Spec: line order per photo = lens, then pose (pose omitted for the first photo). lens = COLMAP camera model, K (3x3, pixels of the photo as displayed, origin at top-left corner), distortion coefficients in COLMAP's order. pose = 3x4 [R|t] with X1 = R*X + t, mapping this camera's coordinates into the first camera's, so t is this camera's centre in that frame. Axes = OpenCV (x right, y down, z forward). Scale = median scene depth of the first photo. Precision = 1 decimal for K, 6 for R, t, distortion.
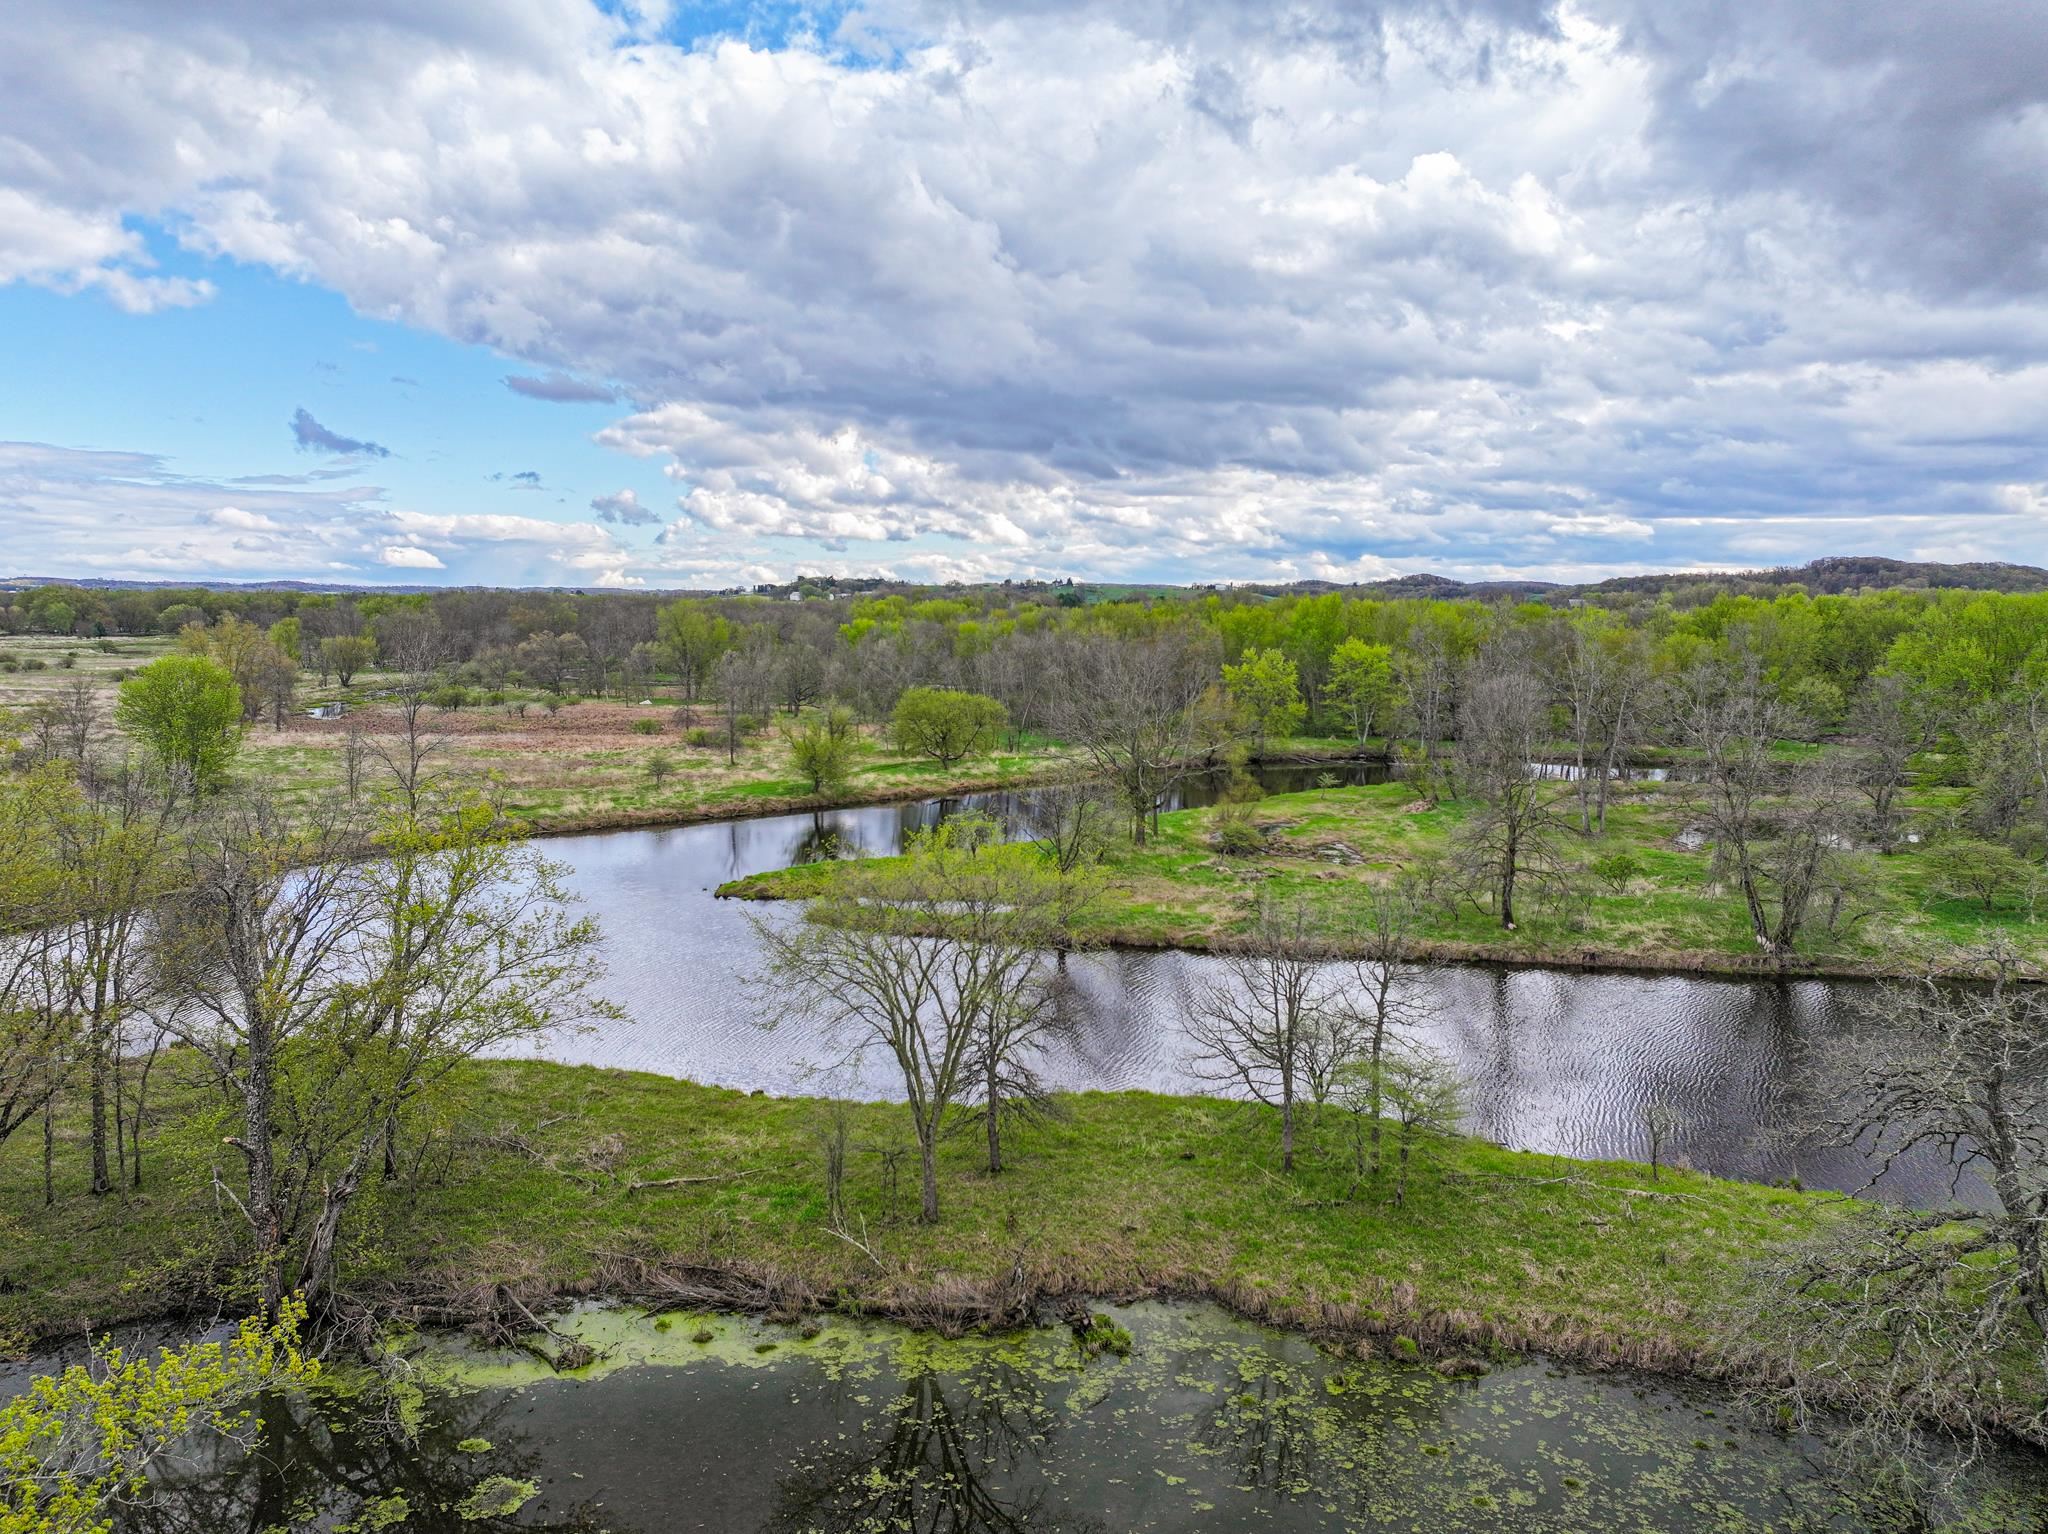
lens RADIAL K [[1431.6, 0, 1018.0], [0, 1431.6, 756.3], [0, 0, 1]] dist [-0.002342, 0.017504]
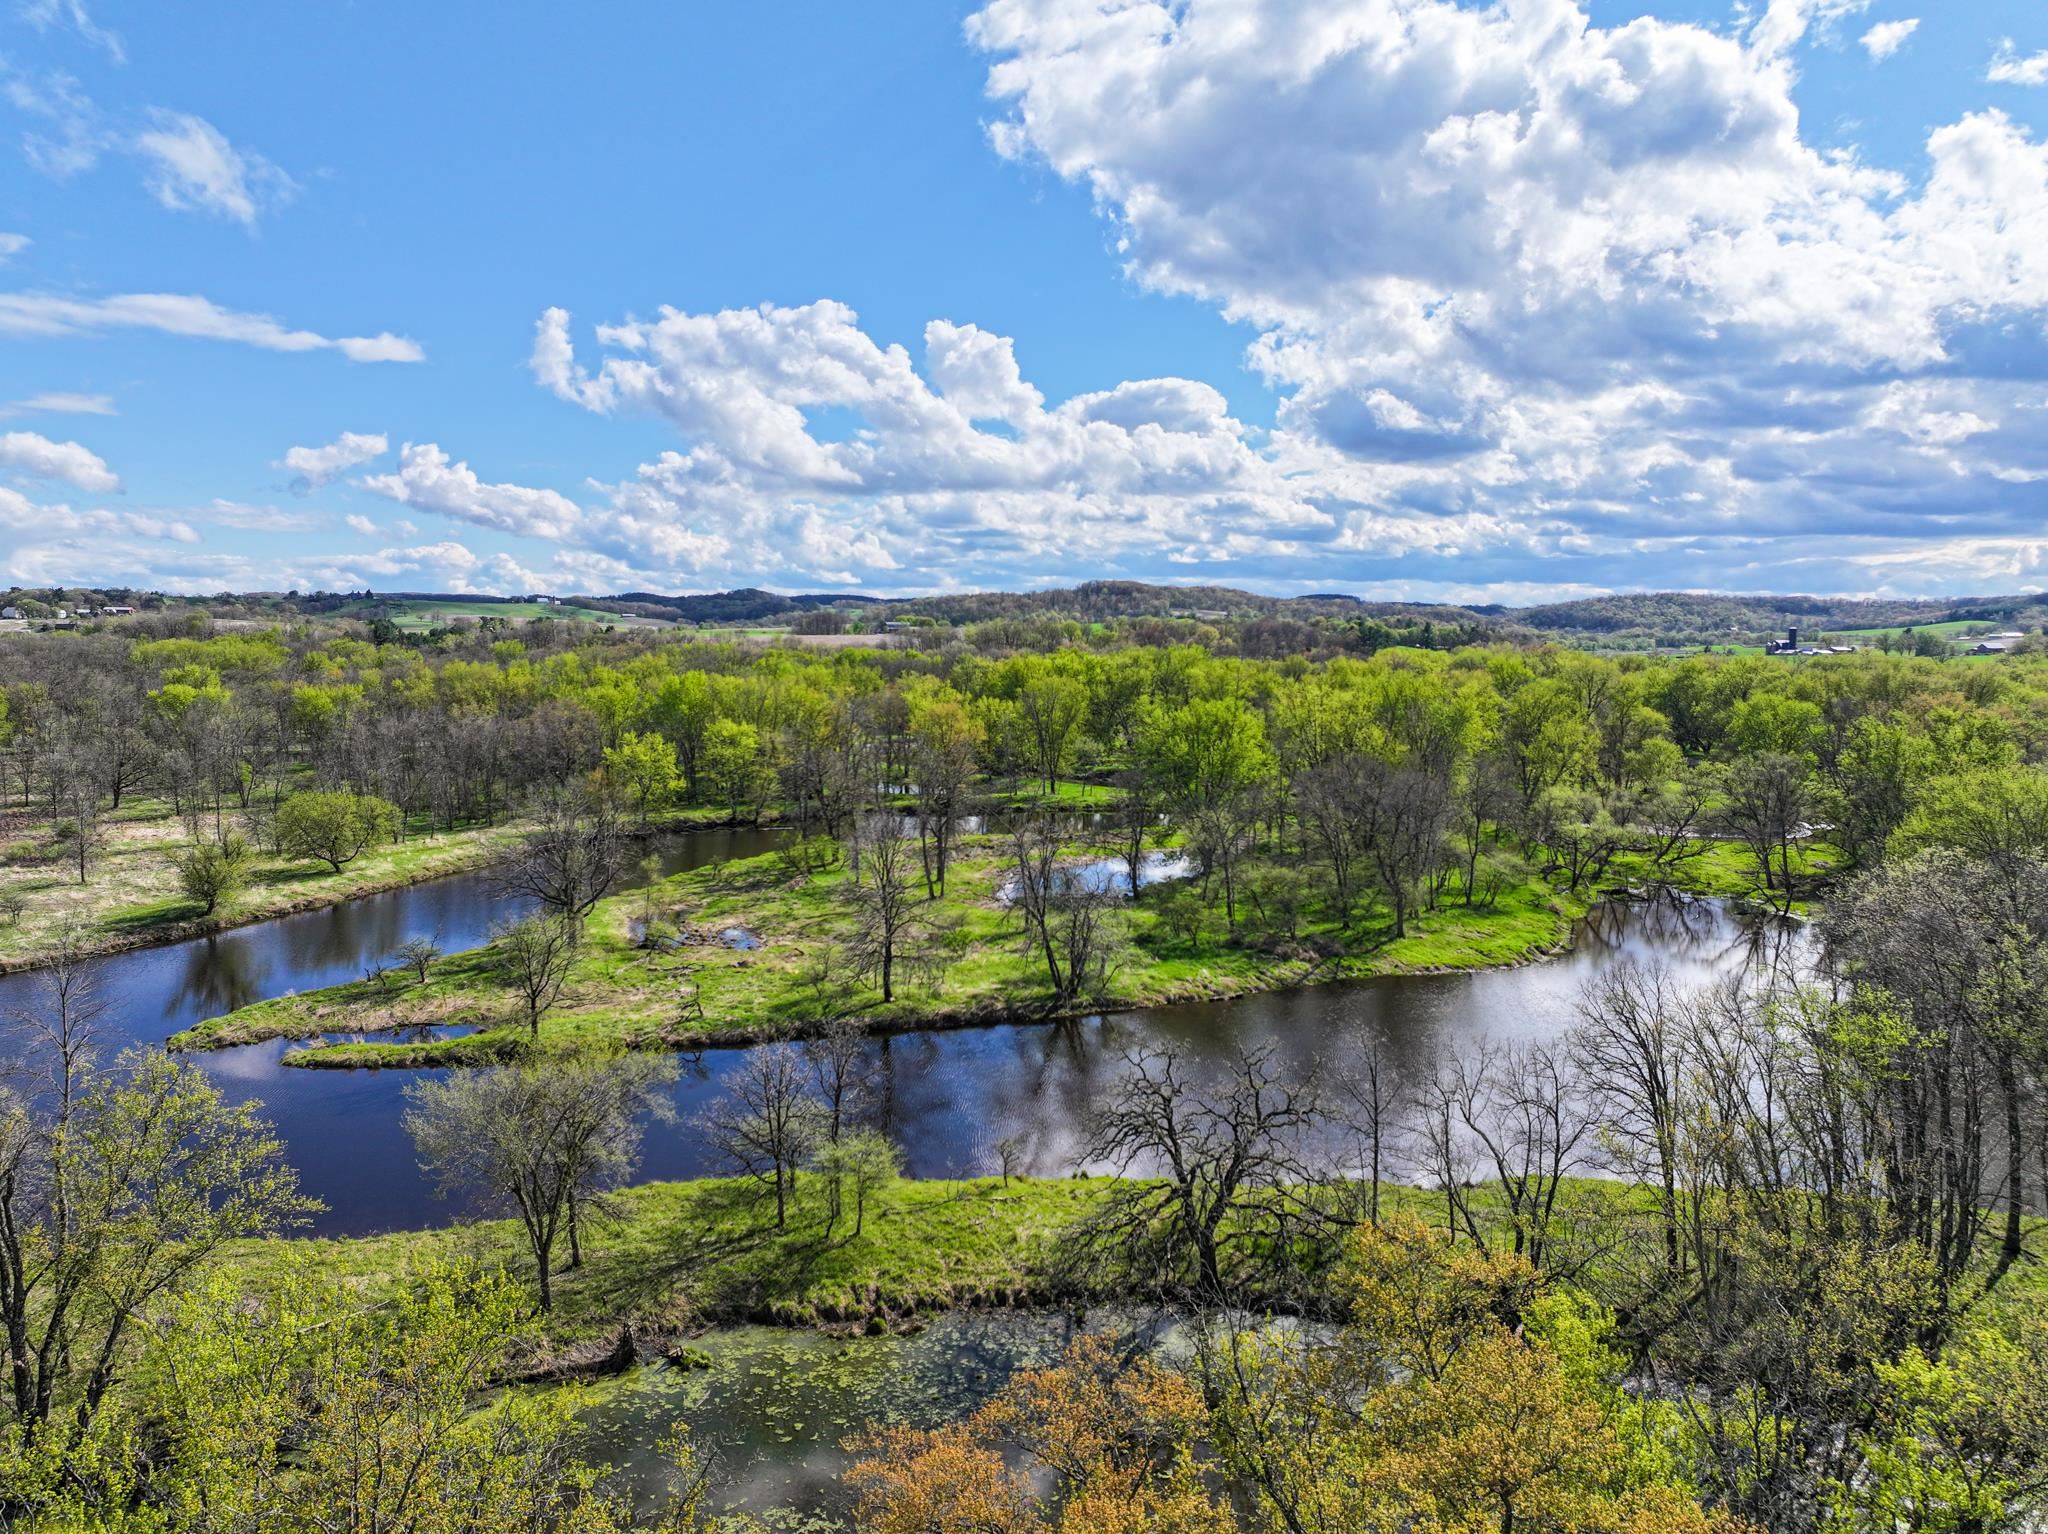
lens RADIAL K [[1431.6, 0, 1031.9], [0, 1431.6, 763.9], [0, 0, 1]] dist [-0.002342, 0.017504]
pose [[0.892571, -0.039074, 0.449210, -0.068208], [0.041051, 0.999143, 0.005343, -0.055462], [-0.449033, 0.013672, 0.893410, -0.133296]]
